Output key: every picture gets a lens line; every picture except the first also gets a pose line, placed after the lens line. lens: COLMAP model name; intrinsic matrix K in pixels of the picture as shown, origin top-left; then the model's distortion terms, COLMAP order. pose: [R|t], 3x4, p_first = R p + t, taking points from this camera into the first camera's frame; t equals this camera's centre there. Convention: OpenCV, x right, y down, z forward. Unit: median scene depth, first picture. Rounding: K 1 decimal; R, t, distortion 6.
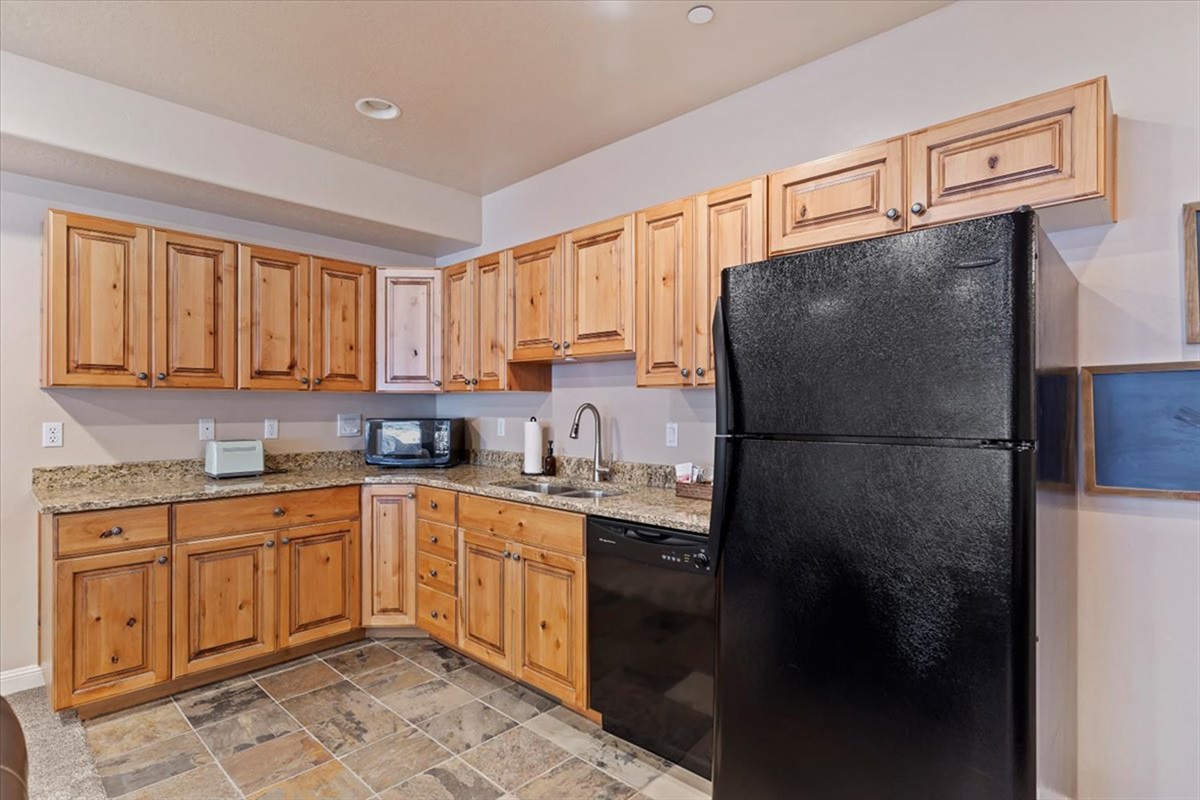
lens RADIAL K [[594.5, 0, 599.8], [0, 594.5, 403.8], [0, 0, 1]] dist [-0.000941, -0.000049]
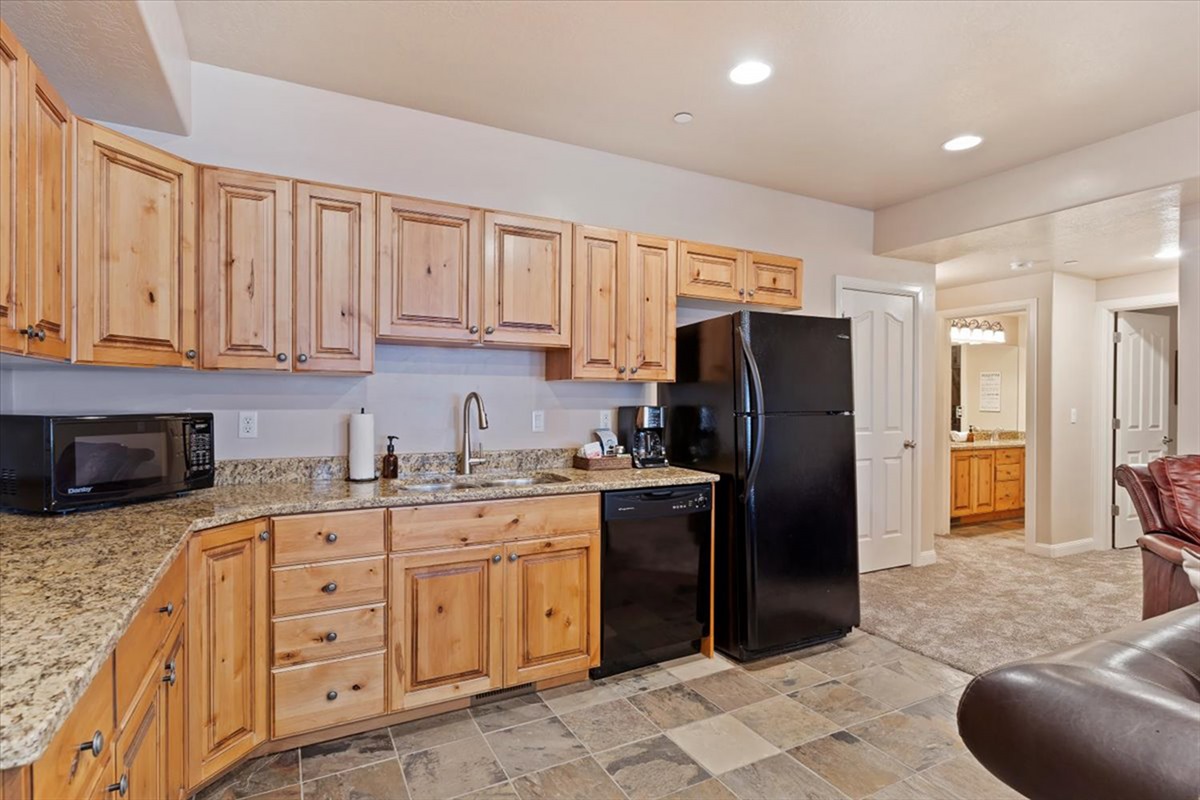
lens RADIAL K [[594.5, 0, 602.5], [0, 594.5, 401.2], [0, 0, 1]] dist [-0.000941, -0.000049]
pose [[0.327144, -0.001805, 0.944973, -0.914736], [-0.008875, 0.999948, 0.004982, 0.008000], [-0.944933, -0.010016, 0.327111, 0.533277]]
